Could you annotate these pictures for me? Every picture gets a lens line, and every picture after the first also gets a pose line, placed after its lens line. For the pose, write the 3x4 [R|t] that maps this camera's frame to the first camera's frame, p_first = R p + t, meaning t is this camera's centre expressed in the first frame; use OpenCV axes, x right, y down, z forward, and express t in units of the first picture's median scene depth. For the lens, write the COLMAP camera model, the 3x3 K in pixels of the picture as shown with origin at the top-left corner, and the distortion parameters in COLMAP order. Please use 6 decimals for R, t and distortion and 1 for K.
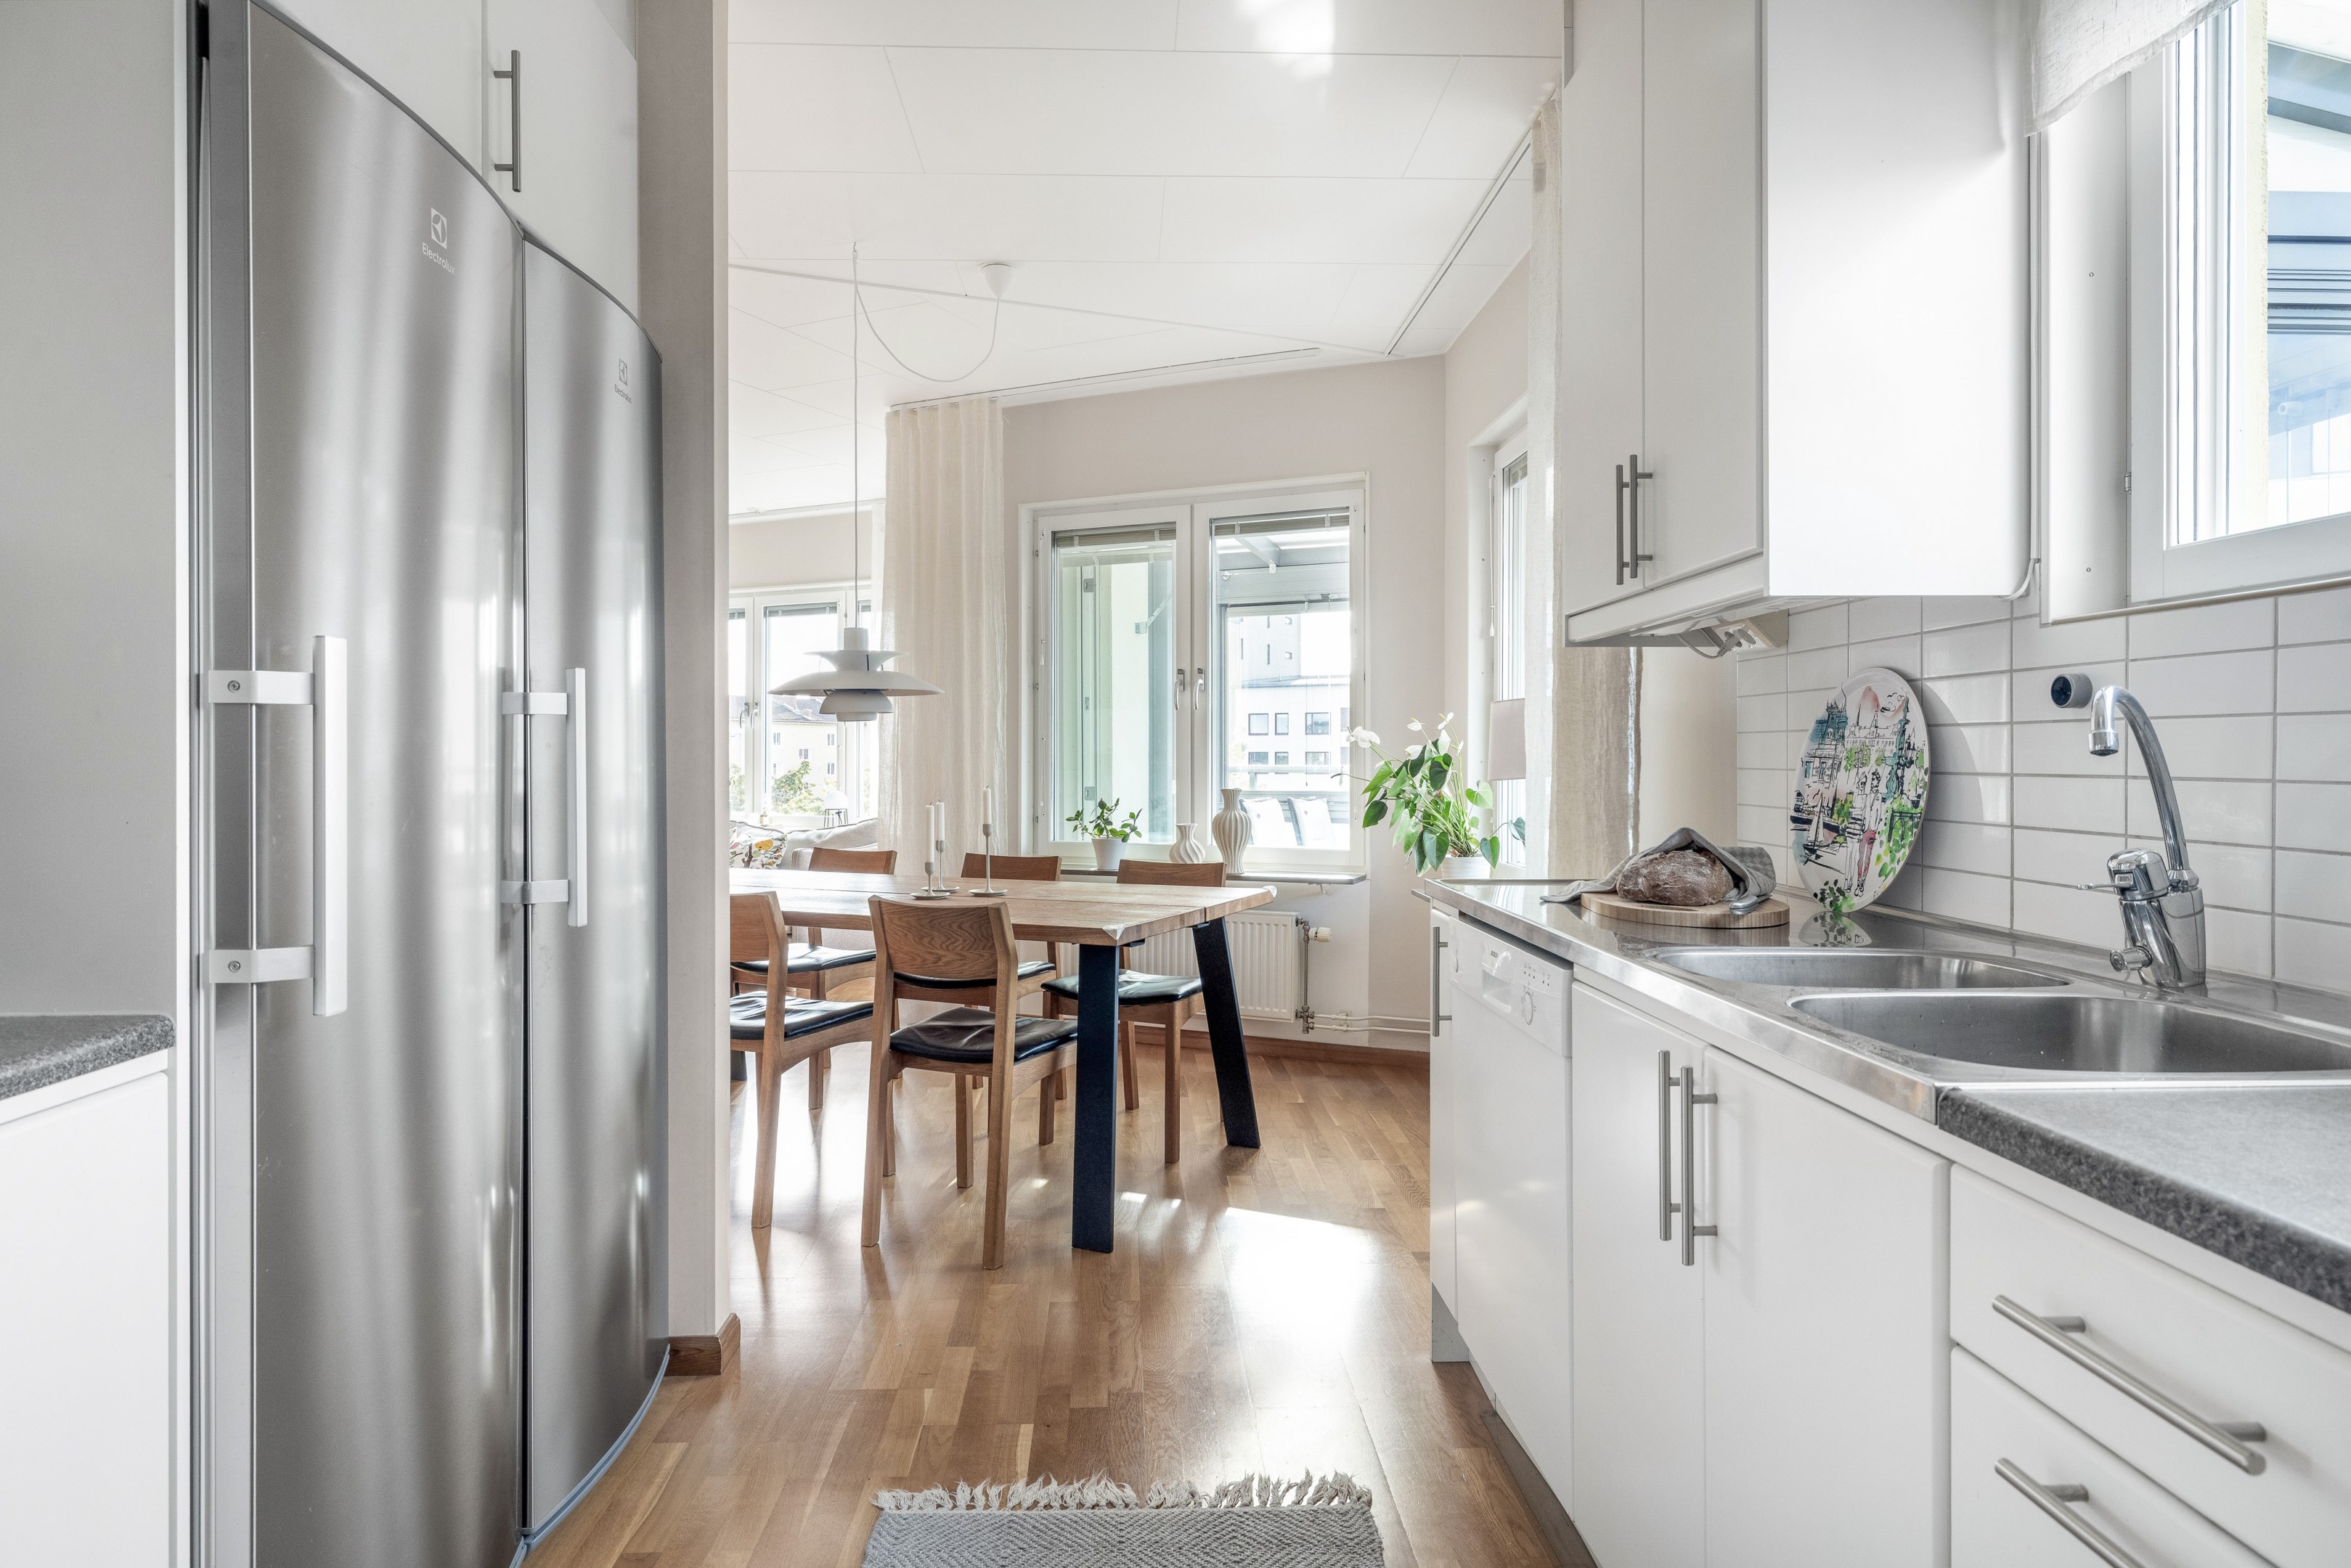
lens RADIAL K [[1362.5, 0, 1168.6], [0, 1362.5, 768.1], [0, 0, 1]] dist [0.000101, -0.000583]
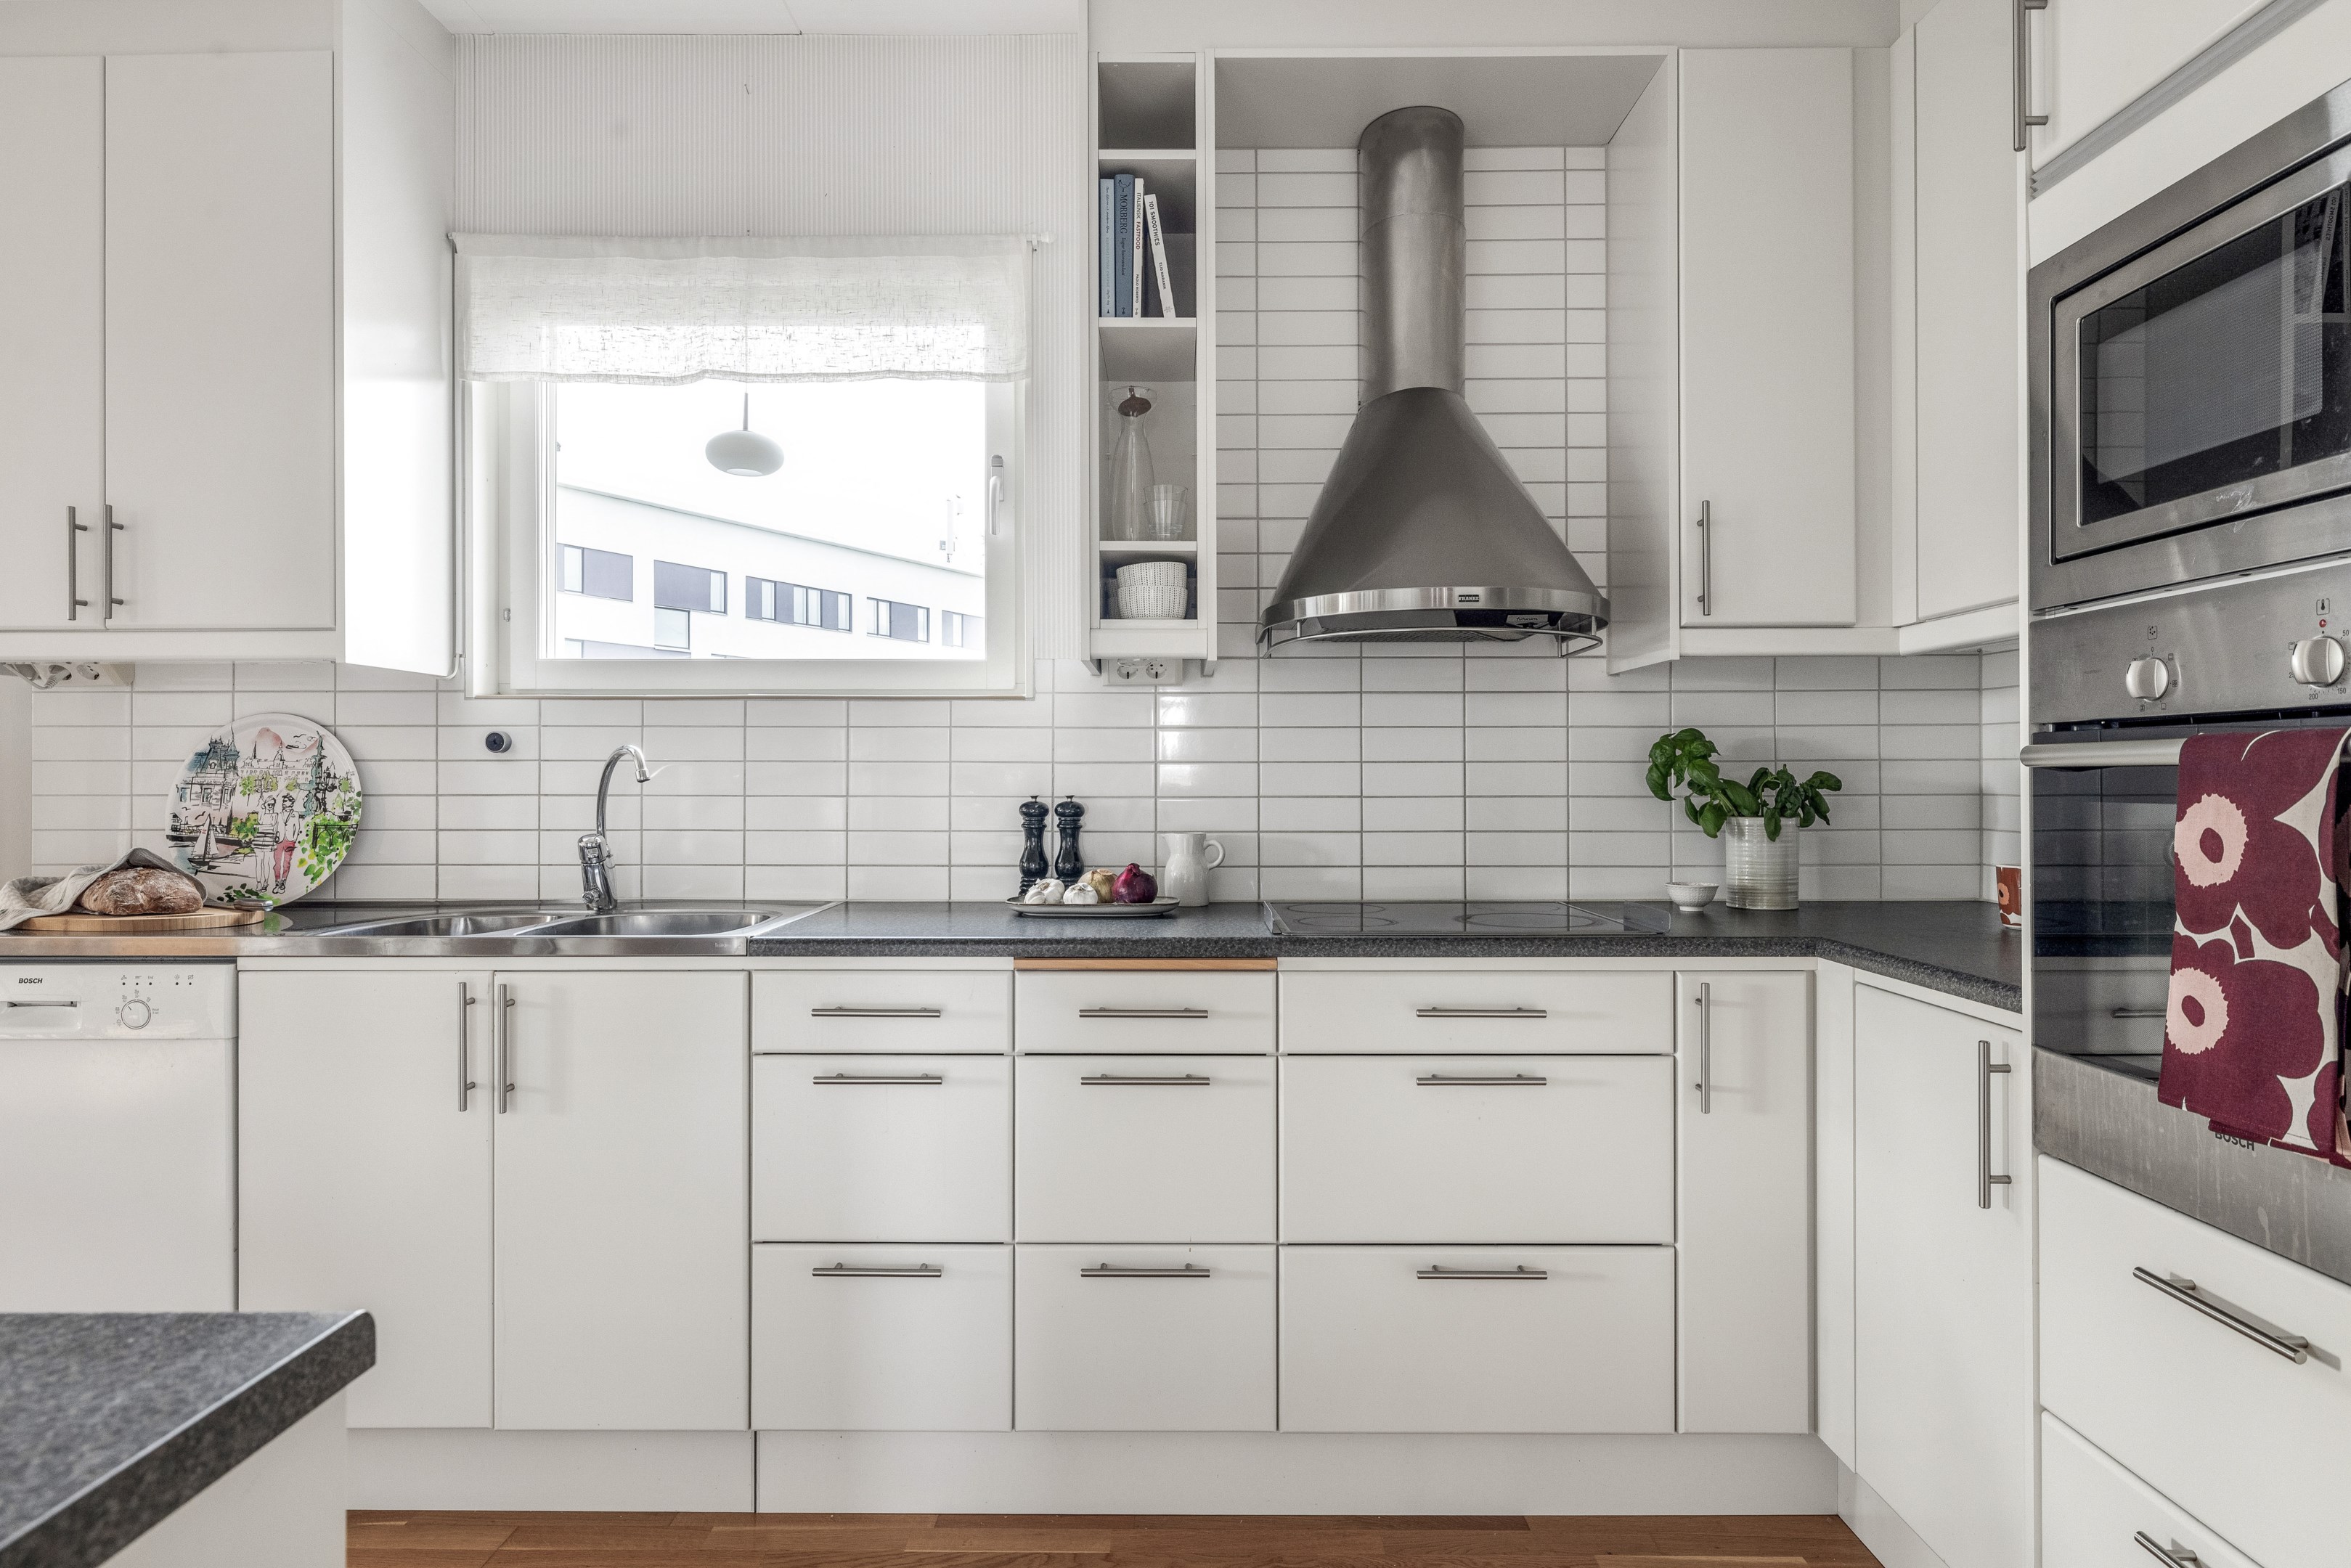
lens RADIAL K [[1362.5, 0, 1168.6], [0, 1362.5, 768.1], [0, 0, 1]] dist [0.000101, -0.000583]
pose [[0.045408, 0.010428, 0.998914, -0.722253], [0.010365, 0.999887, -0.010910, -0.000211], [-0.998915, 0.010849, 0.045294, 0.114320]]
